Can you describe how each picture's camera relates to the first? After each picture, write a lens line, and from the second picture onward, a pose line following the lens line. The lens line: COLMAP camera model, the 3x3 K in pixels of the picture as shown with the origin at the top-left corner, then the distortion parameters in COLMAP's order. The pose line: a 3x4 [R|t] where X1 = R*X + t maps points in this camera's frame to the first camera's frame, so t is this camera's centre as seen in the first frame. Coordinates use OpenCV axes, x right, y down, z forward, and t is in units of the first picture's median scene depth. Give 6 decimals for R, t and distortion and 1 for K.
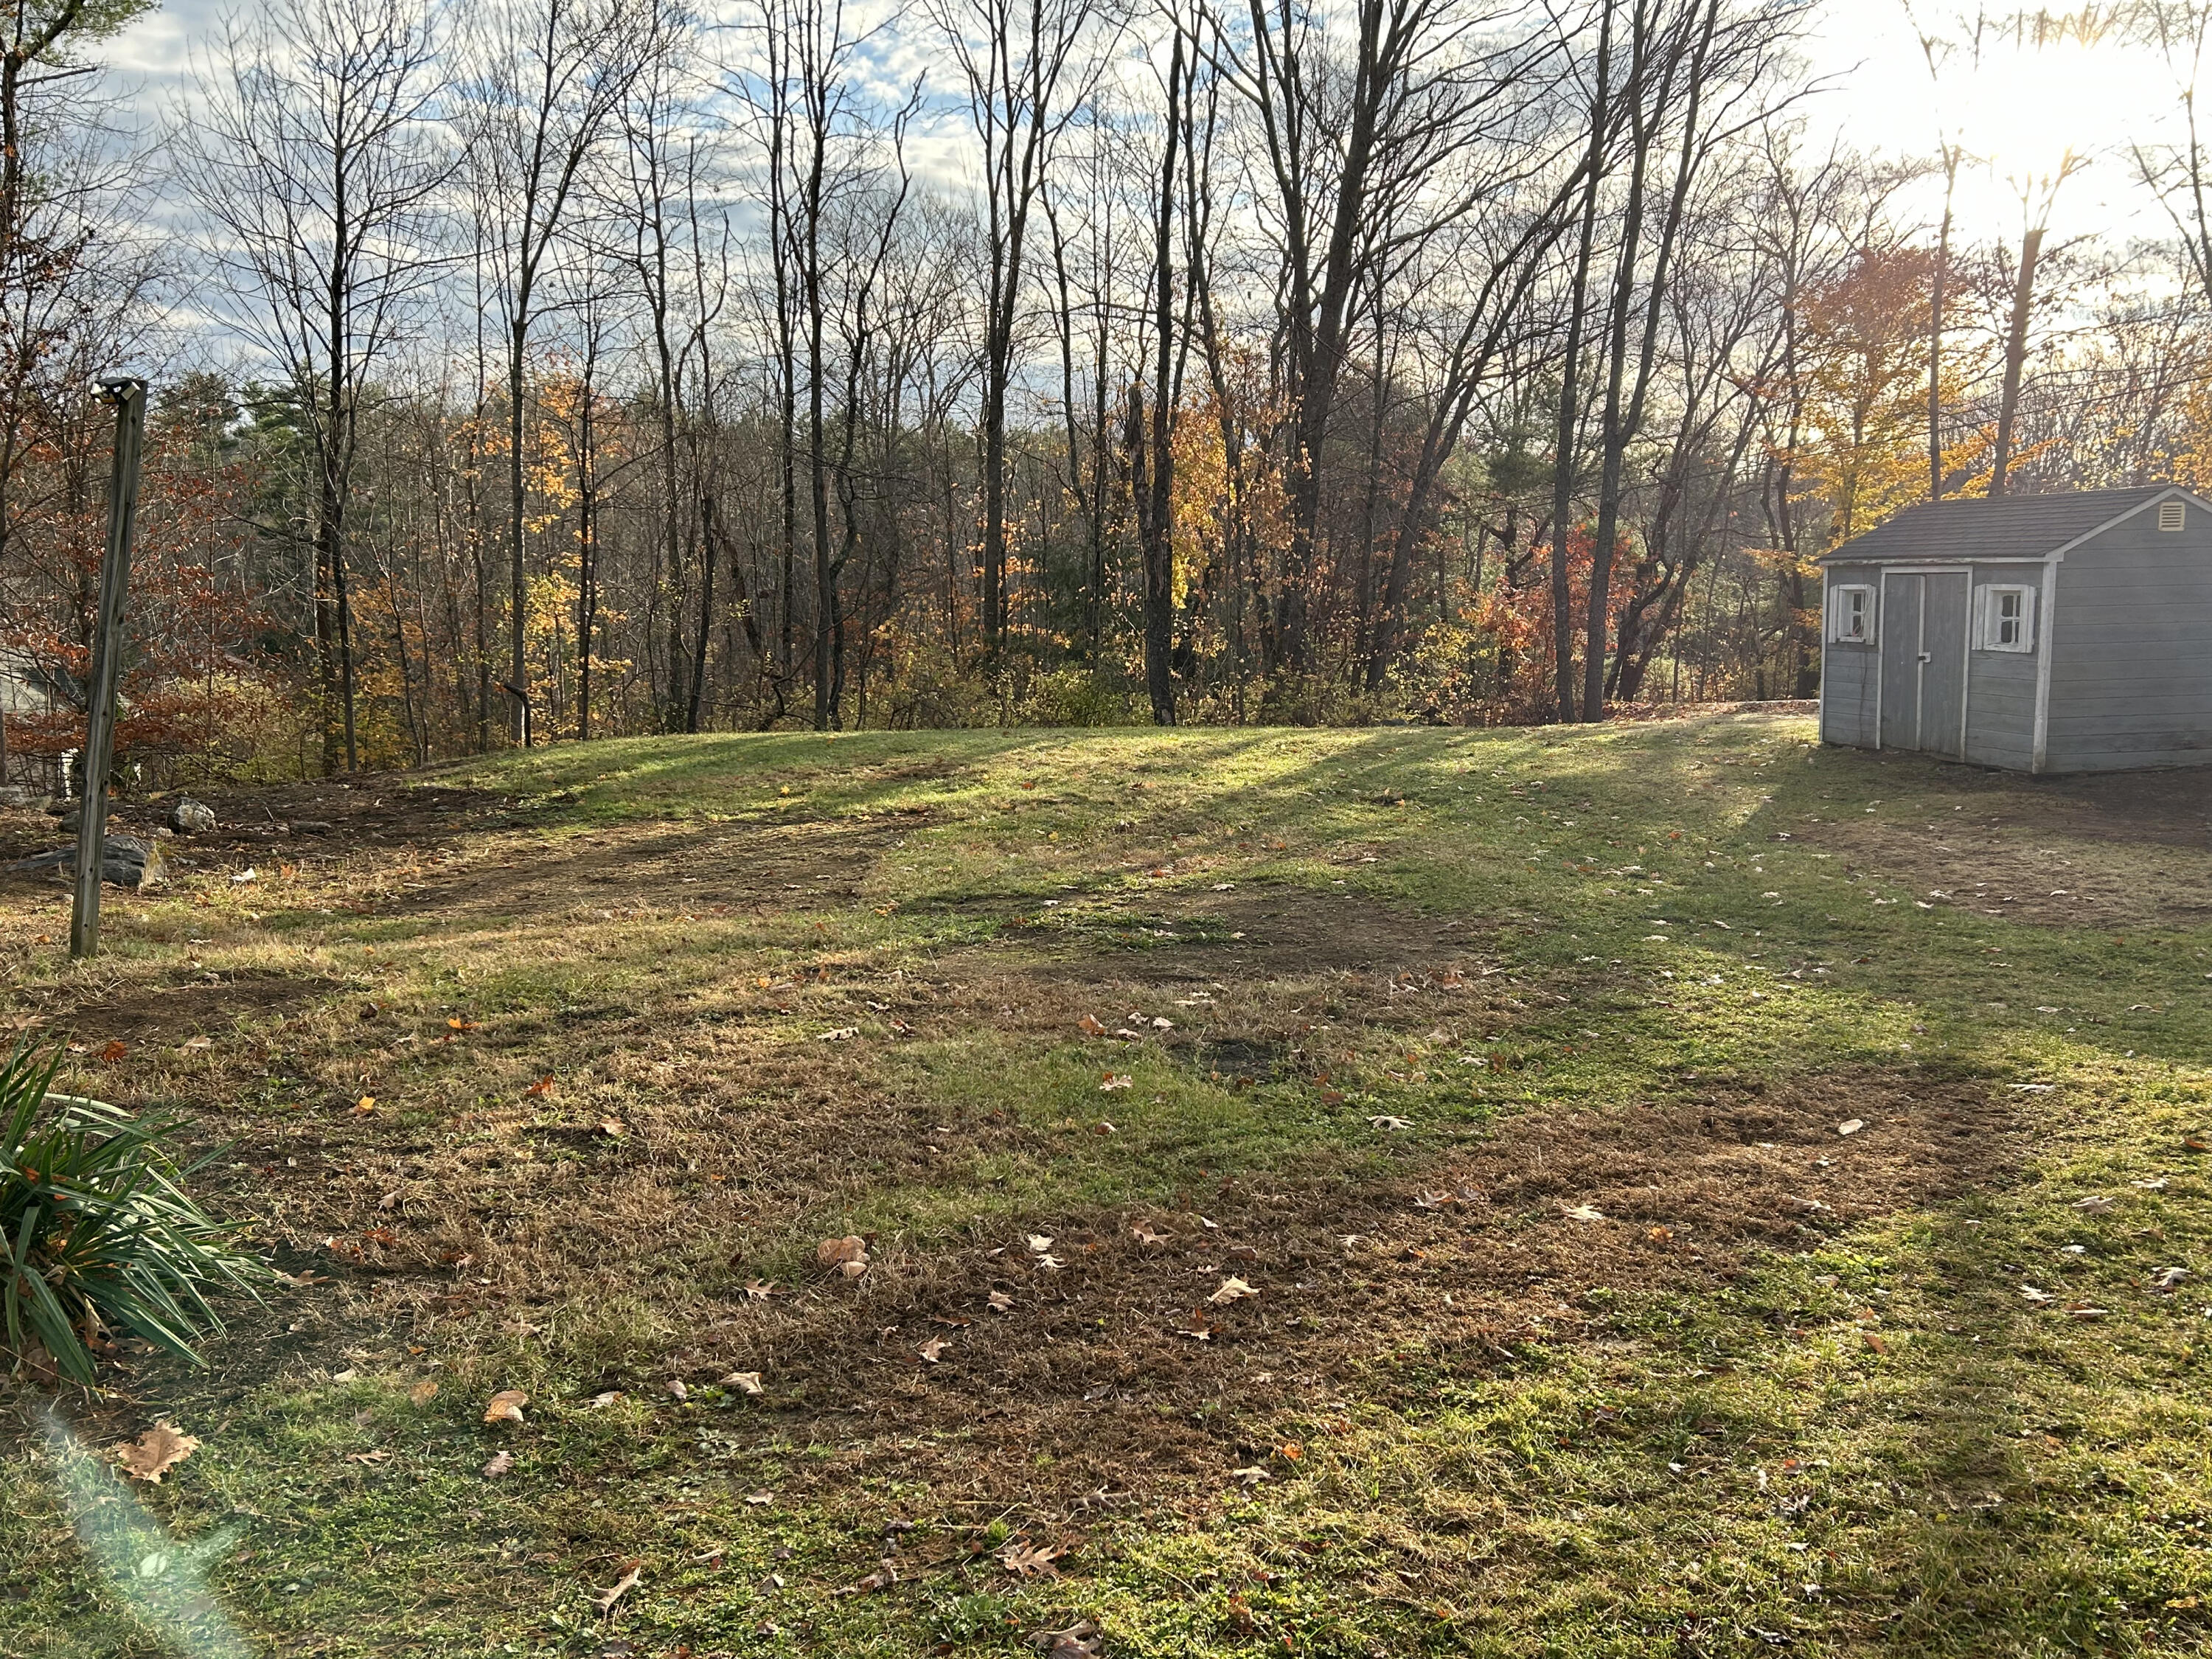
lens RADIAL K [[1908.1, 0, 1096.4], [0, 1908.1, 817.6], [0, 0, 1]] dist [0.022274, 0.008081]
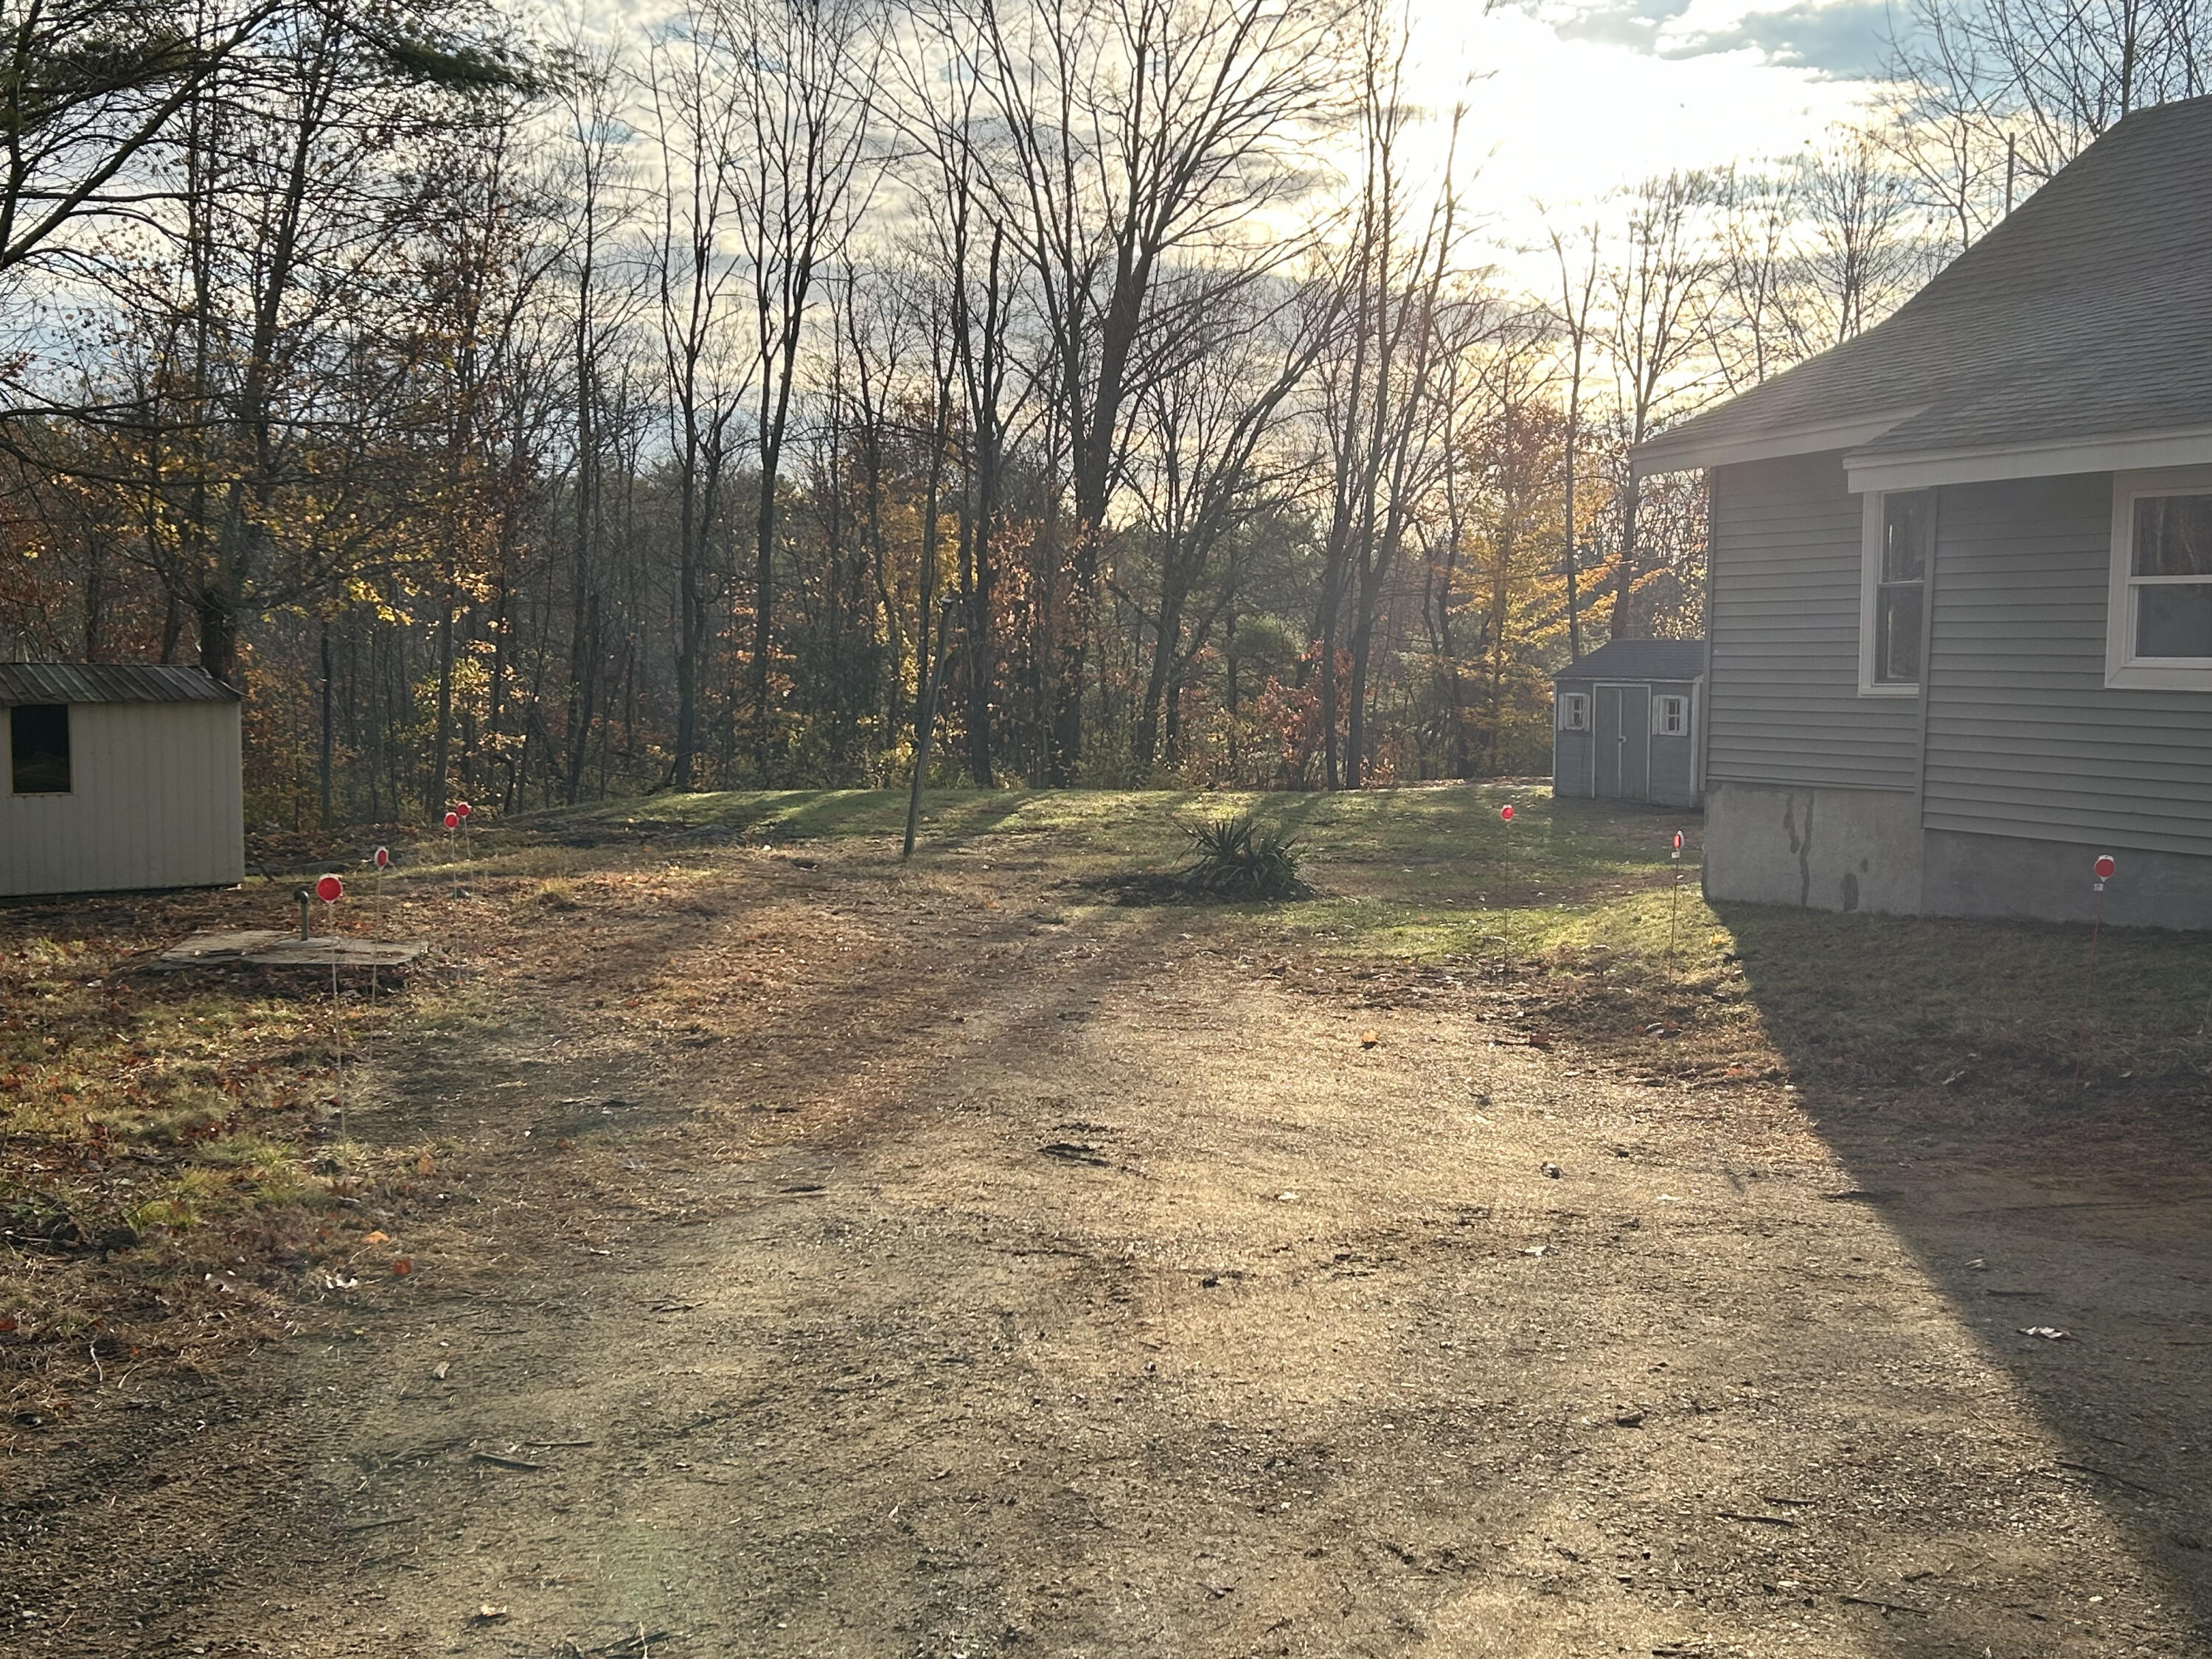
lens RADIAL K [[2527.1, 0, 1089.6], [0, 2527.1, 833.0], [0, 0, 1]] dist [0.097758, 0.000000]
pose [[0.966872, 0.002607, 0.255250, -0.520495], [0.011257, 0.998540, -0.052841, 0.097943], [-0.255015, 0.053963, 0.965430, -0.896933]]
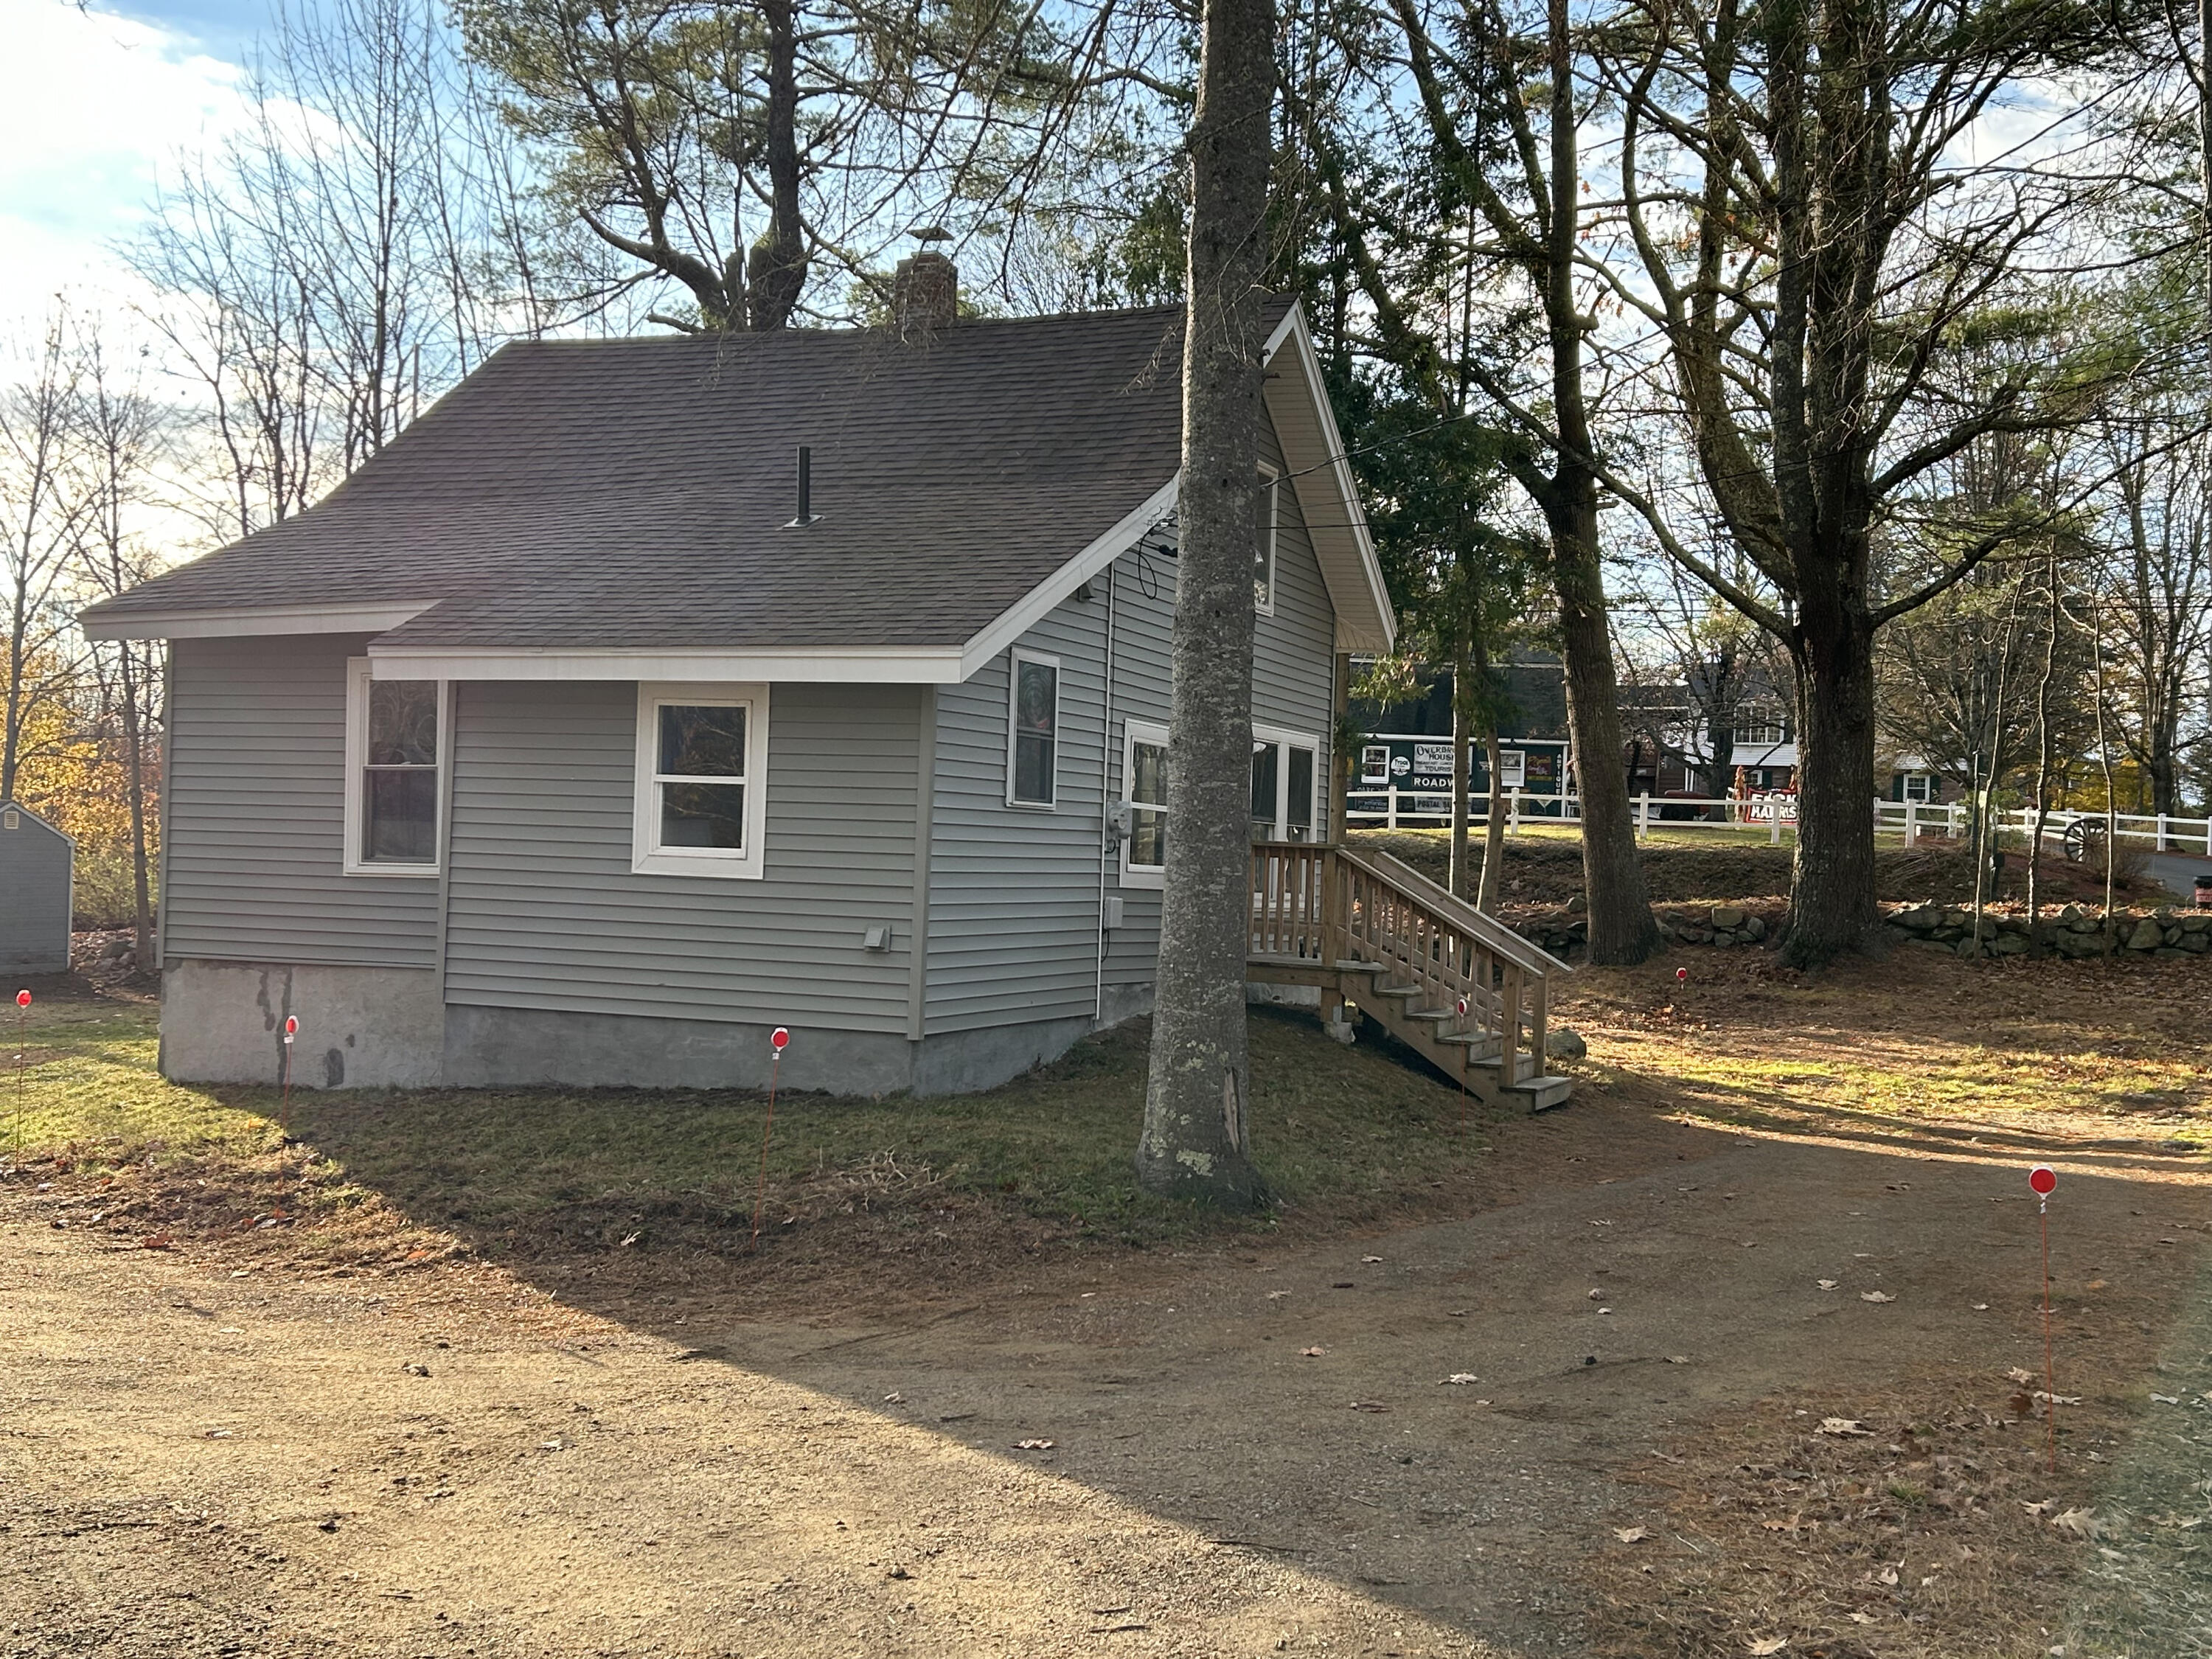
lens RADIAL K [[2527.1, 0, 1110.9], [0, 2527.1, 839.1], [0, 0, 1]] dist [0.097758, 0.000000]
pose [[0.545575, 0.033300, 0.837400, -0.663604], [0.065900, 0.994412, -0.082478, 0.084840], [-0.835467, 0.100182, 0.540332, -0.815369]]
